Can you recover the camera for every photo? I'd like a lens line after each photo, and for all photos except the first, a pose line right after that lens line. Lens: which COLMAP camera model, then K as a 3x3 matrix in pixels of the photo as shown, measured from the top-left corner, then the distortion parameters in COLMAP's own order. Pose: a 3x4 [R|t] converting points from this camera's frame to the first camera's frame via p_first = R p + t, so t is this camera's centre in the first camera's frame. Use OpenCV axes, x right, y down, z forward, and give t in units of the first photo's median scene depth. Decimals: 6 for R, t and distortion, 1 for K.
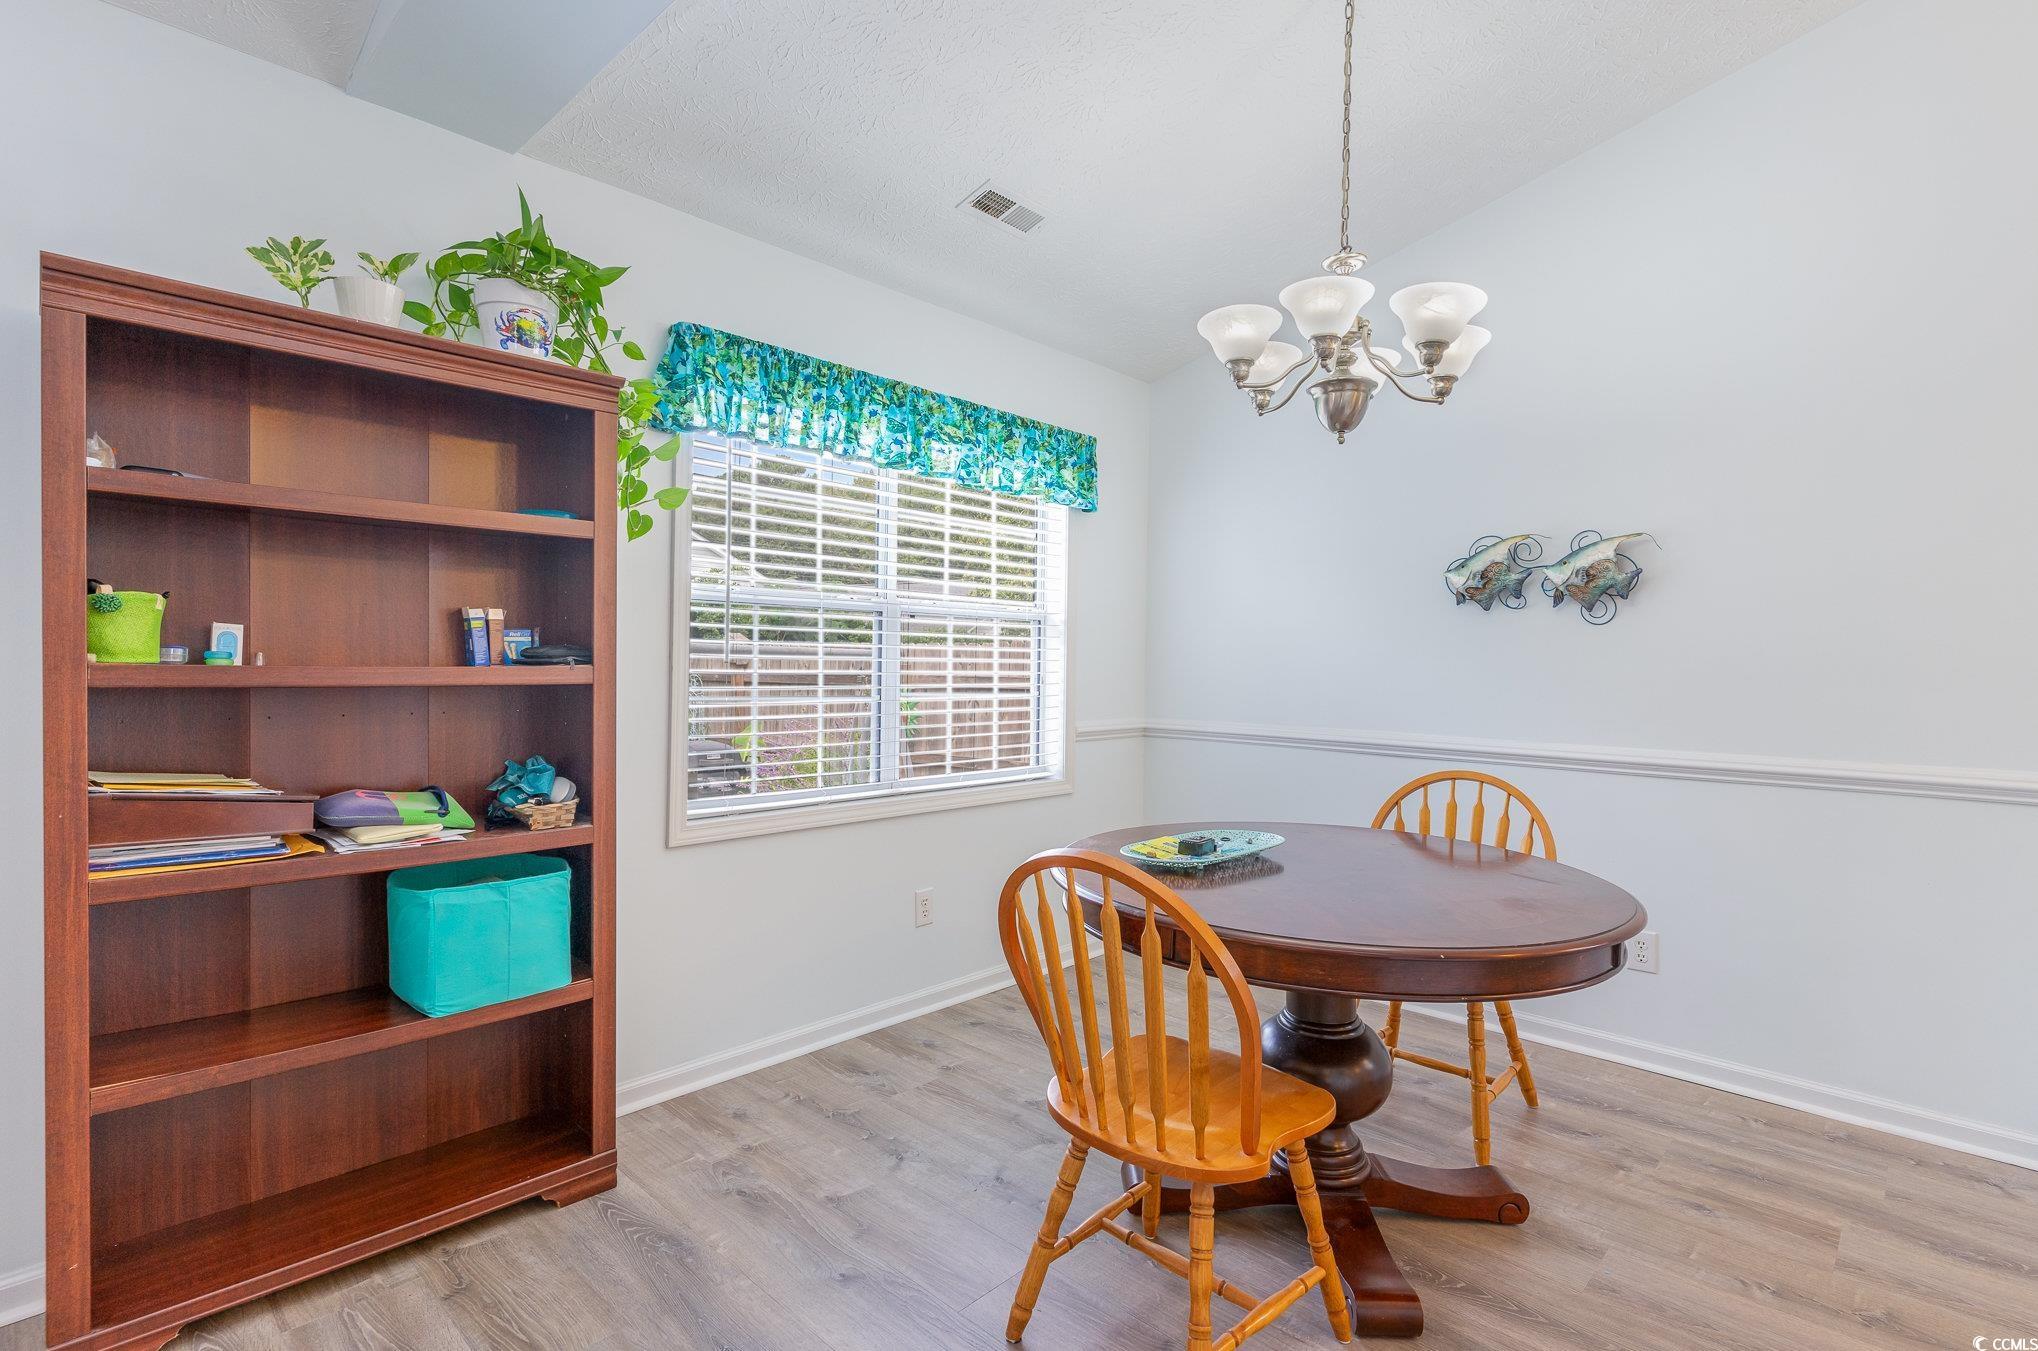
lens RADIAL K [[980.7, 0, 1023.1], [0, 980.7, 667.8], [0, 0, 1]] dist [0.004003, -0.000602]
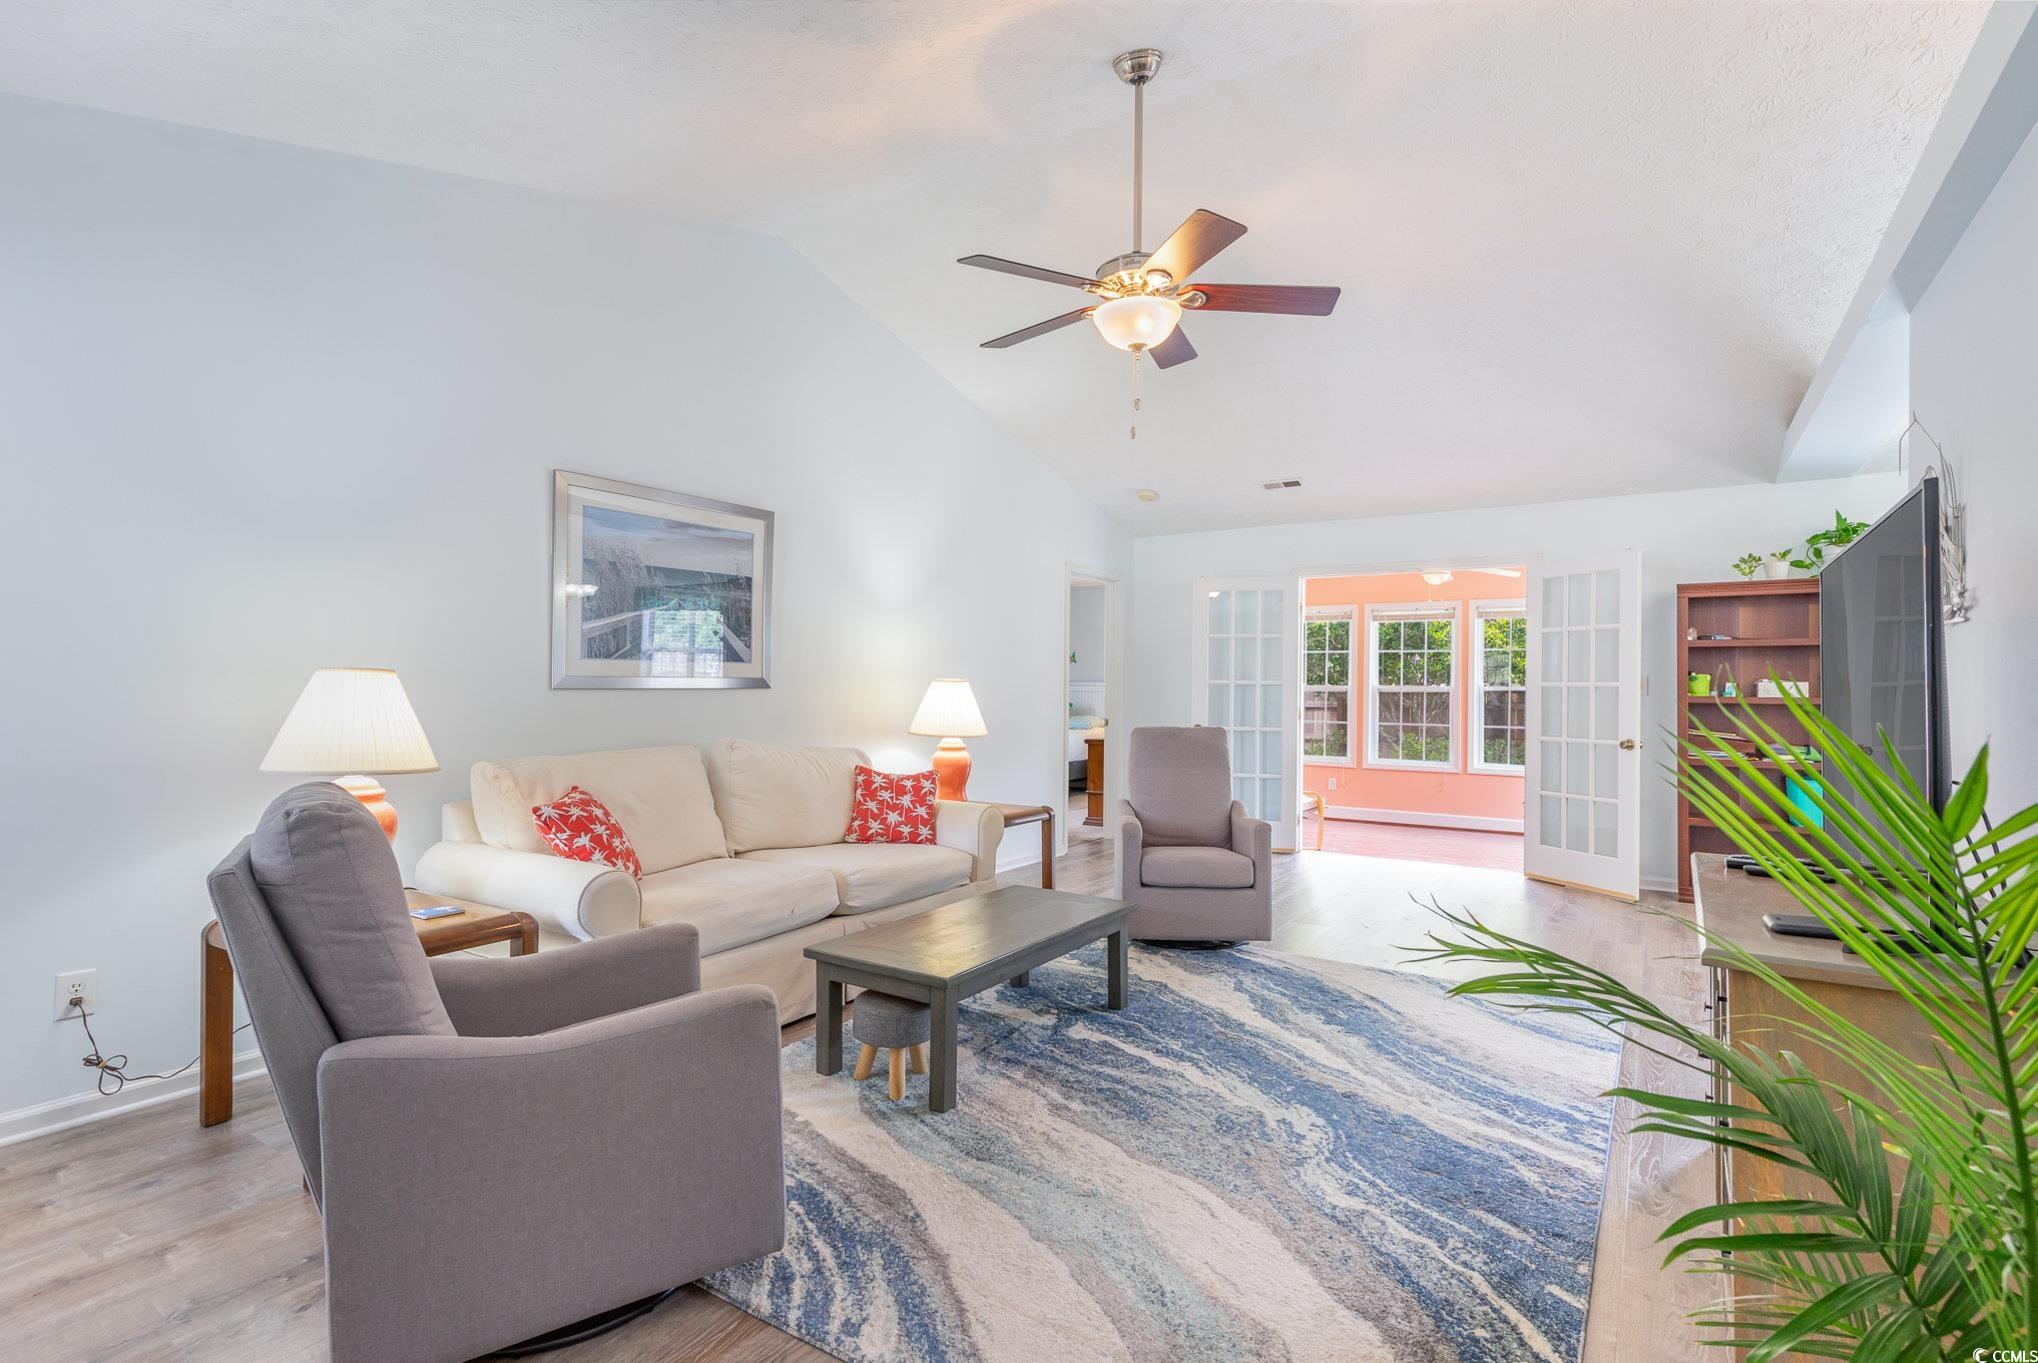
lens RADIAL K [[980.7, 0, 1006.6], [0, 980.7, 678.0], [0, 0, 1]] dist [0.004003, -0.000602]
pose [[0.199398, -0.019866, -0.979717, 1.436254], [-0.011336, 0.999681, -0.022578, 0.027607], [0.979853, 0.015608, 0.199109, -1.496739]]
